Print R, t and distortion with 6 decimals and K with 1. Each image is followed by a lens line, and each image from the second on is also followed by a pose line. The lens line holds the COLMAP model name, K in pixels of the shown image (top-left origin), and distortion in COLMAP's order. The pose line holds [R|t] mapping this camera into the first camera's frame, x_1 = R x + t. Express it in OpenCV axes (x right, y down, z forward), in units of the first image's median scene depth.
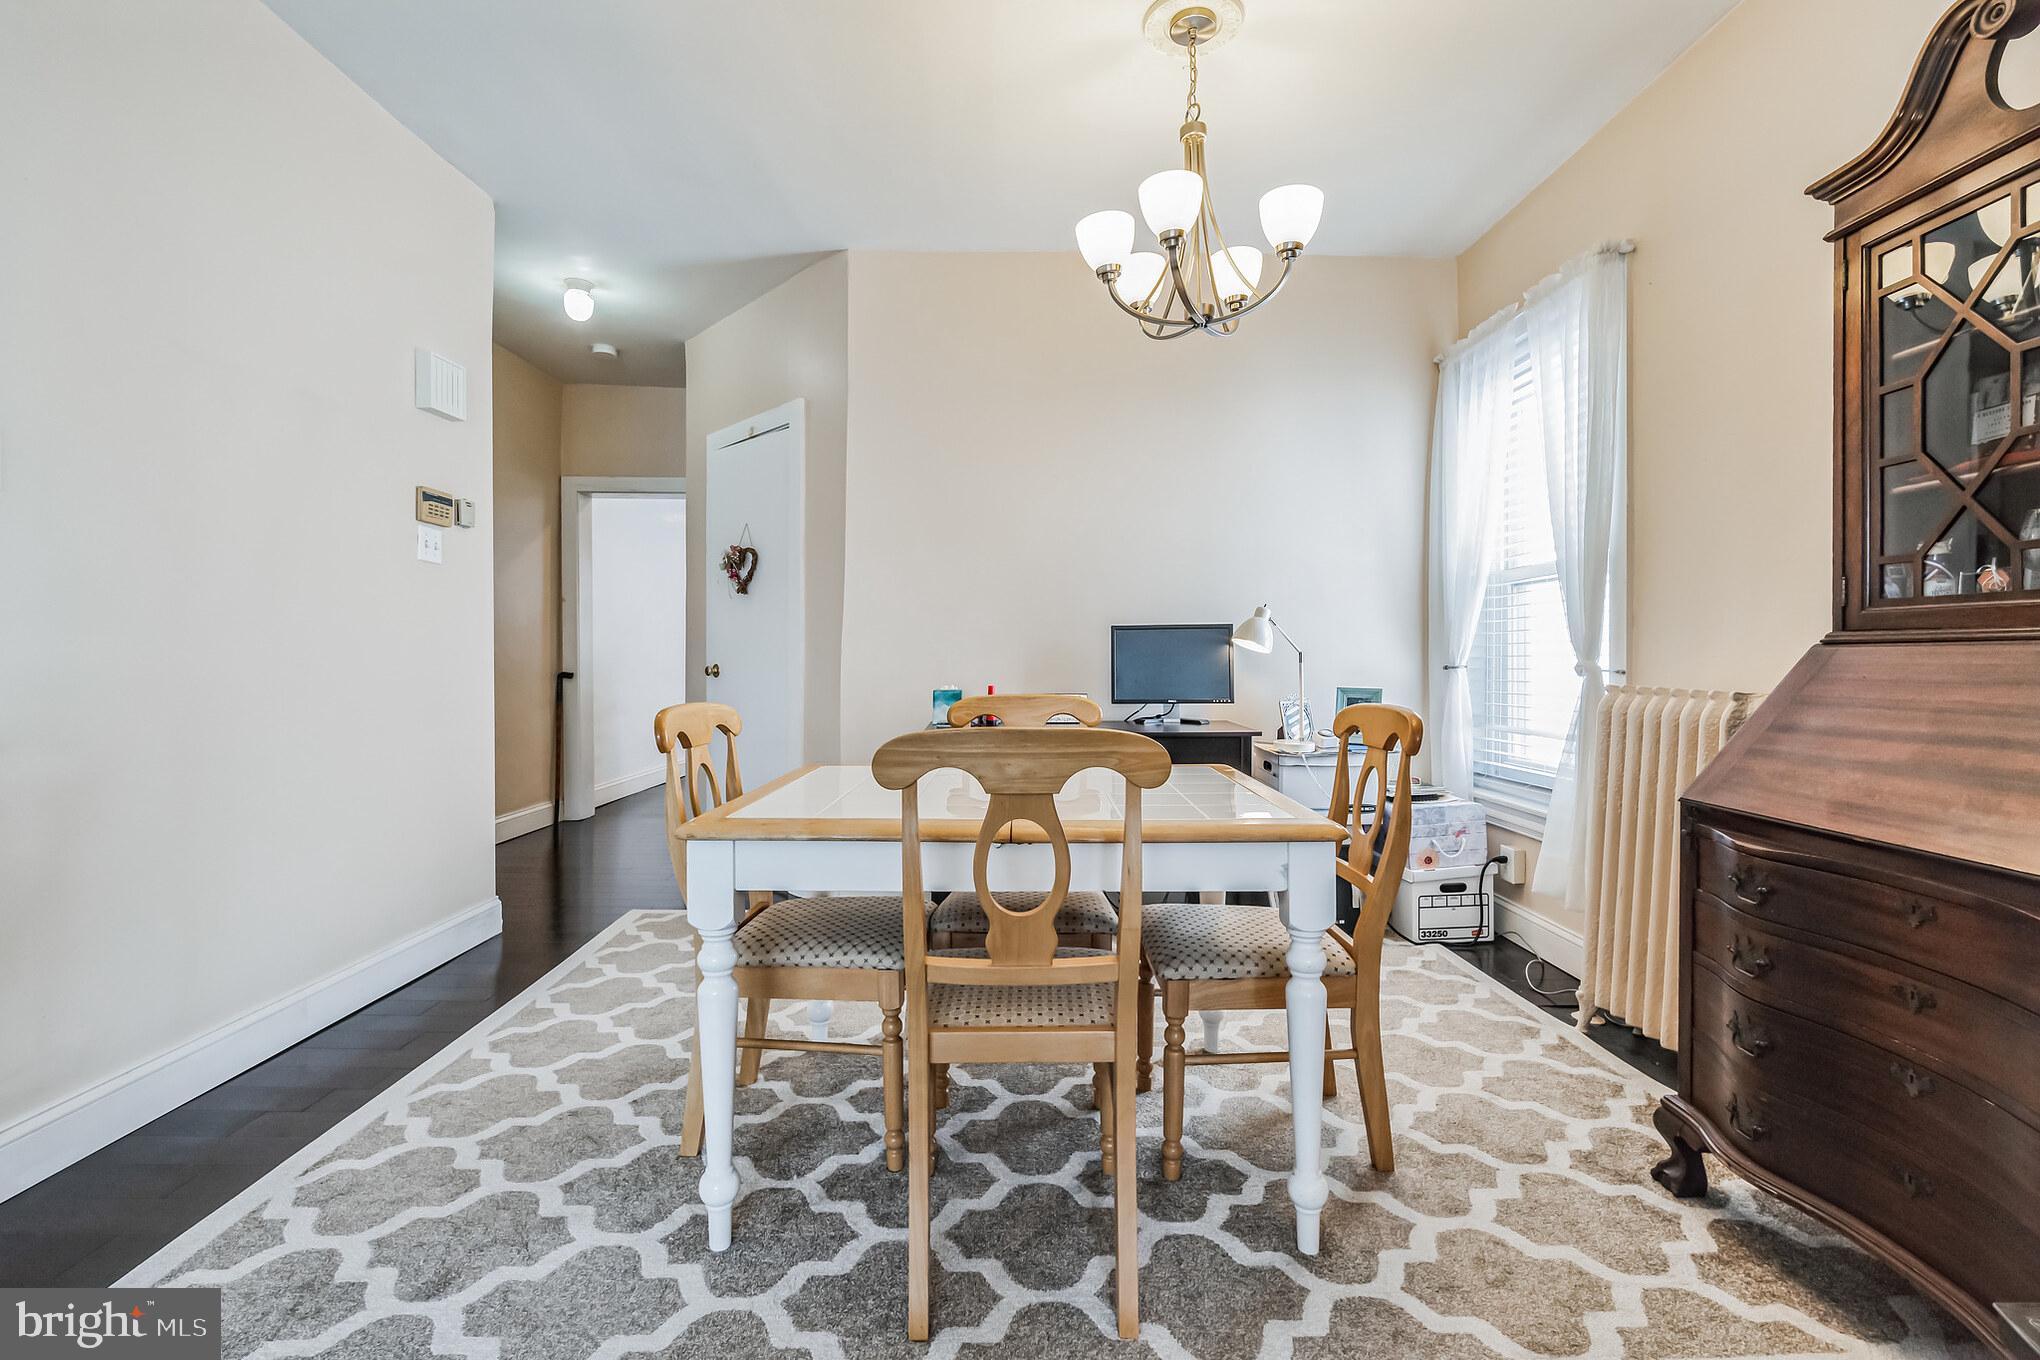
lens RADIAL K [[906.0, 0, 1024.6], [0, 906.0, 656.3], [0, 0, 1]] dist [0.000031, -0.000055]
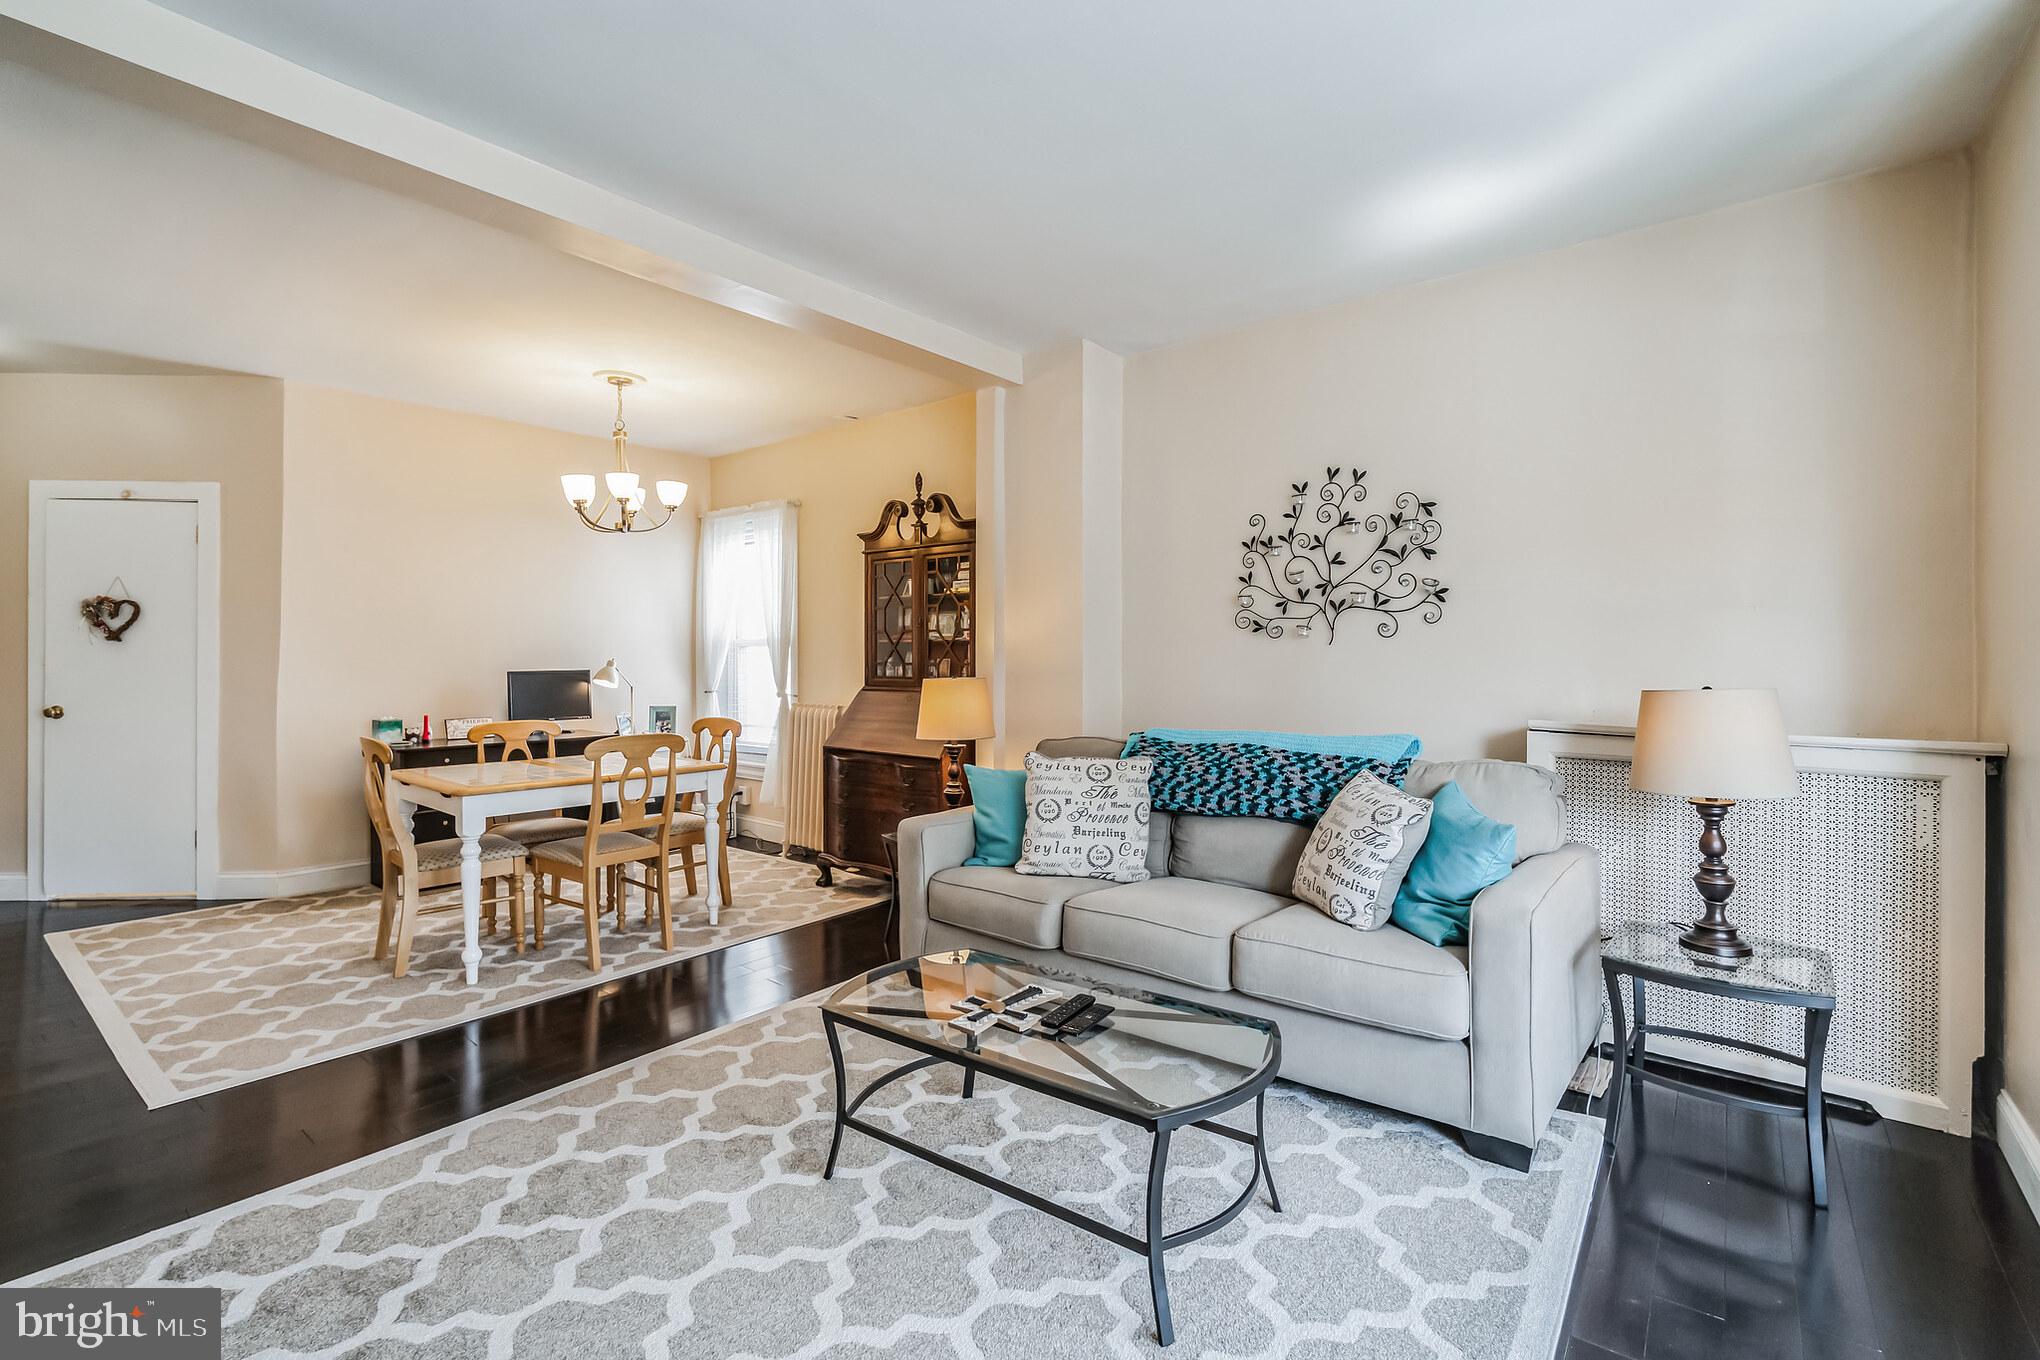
lens RADIAL K [[942.9, 0, 1025.1], [0, 942.9, 663.9], [0, 0, 1]] dist [-0.037296, 0.000280]
pose [[0.647575, -0.012425, 0.761901, -0.721025], [0.001405, 0.999885, 0.015112, -0.094483], [-0.762001, -0.008716, 0.647517, -0.901699]]
